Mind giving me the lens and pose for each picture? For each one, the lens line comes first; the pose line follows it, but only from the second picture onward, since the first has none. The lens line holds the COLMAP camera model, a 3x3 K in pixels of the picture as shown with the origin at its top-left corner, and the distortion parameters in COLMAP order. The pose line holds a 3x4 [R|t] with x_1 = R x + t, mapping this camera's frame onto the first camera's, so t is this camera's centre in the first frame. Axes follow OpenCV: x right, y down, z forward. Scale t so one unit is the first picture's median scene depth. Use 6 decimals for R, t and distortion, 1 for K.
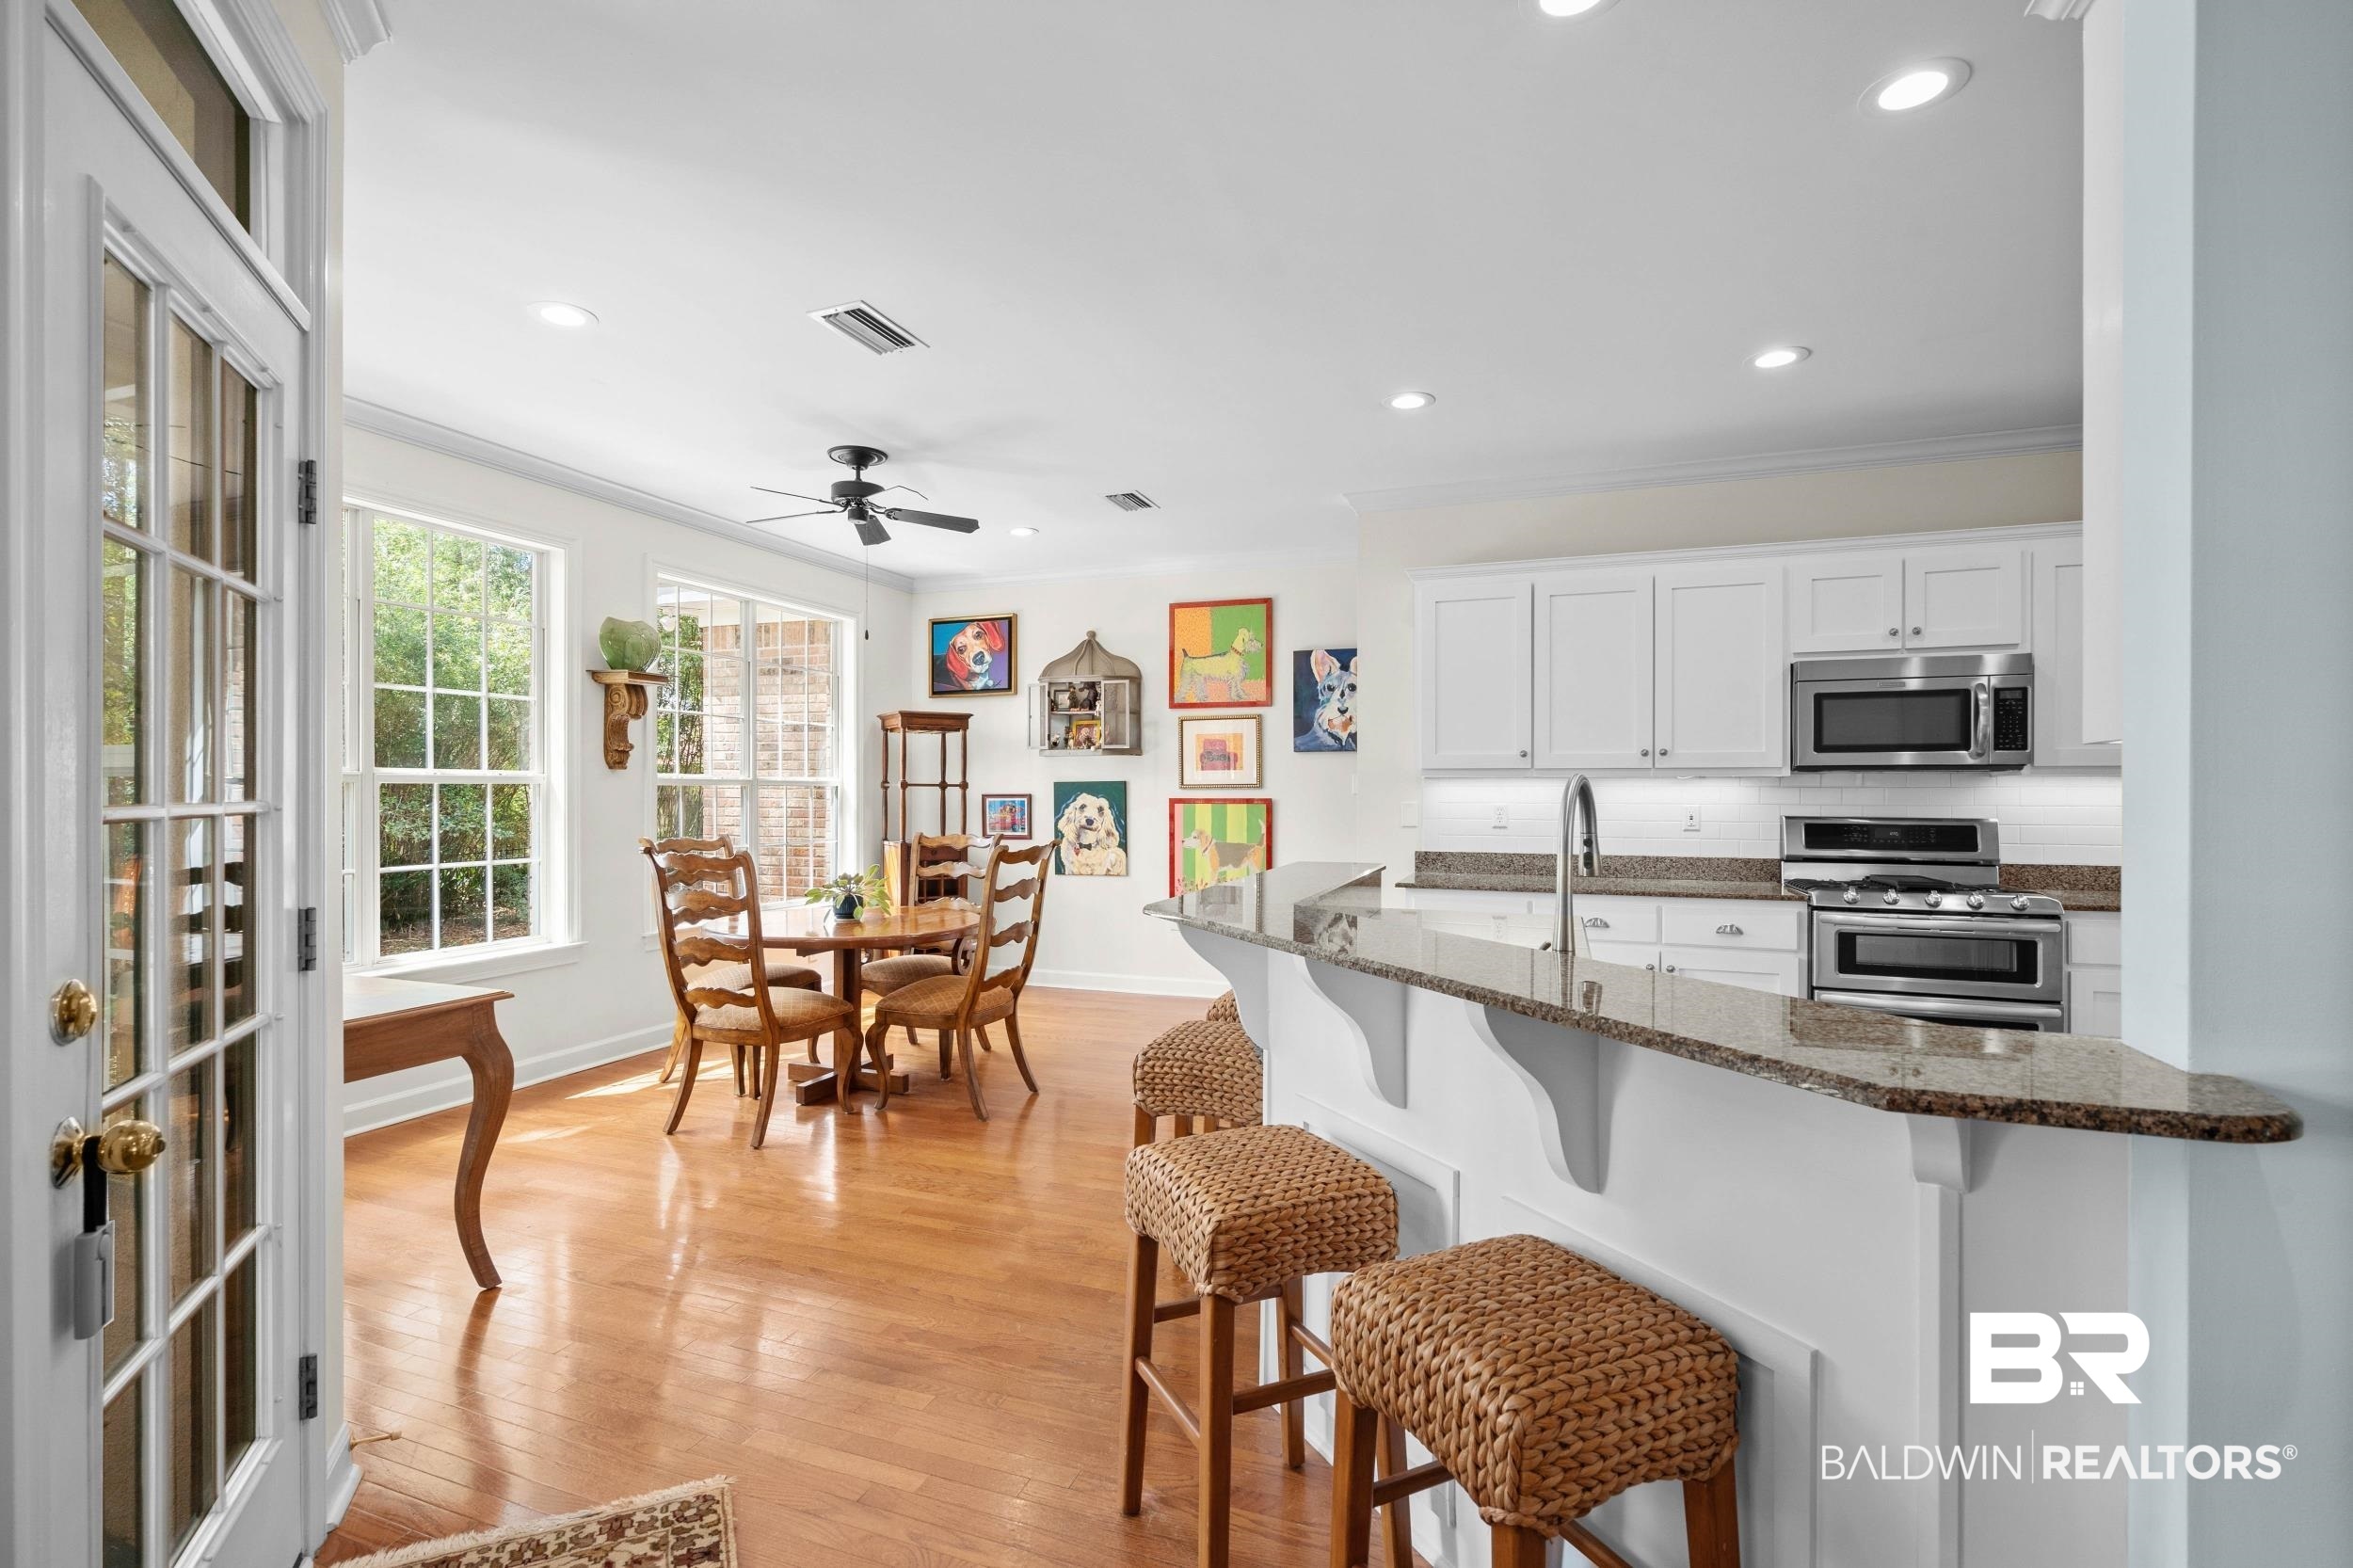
lens RADIAL K [[1057.1, 0, 1140.7], [0, 1057.1, 783.6], [0, 0, 1]] dist [-0.001629, -0.000048]
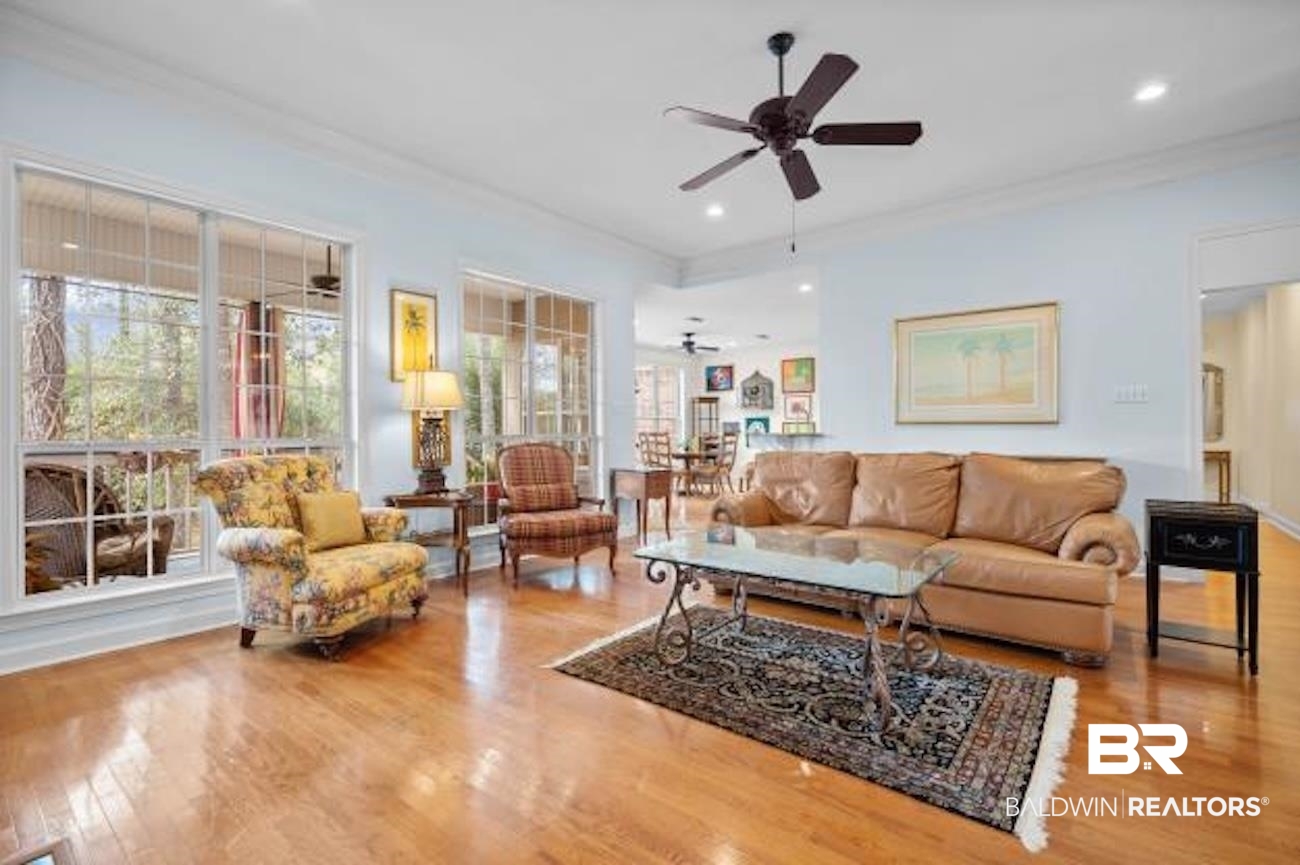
lens RADIAL K [[584.1, 0, 630.2], [0, 584.1, 432.3], [0, 0, 1]] dist [-0.001629, -0.000048]
pose [[0.949530, -0.008755, -0.313553, 0.141916], [0.011158, 0.999921, 0.005870, 0.028297], [0.313477, -0.009072, 0.949553, -0.788858]]
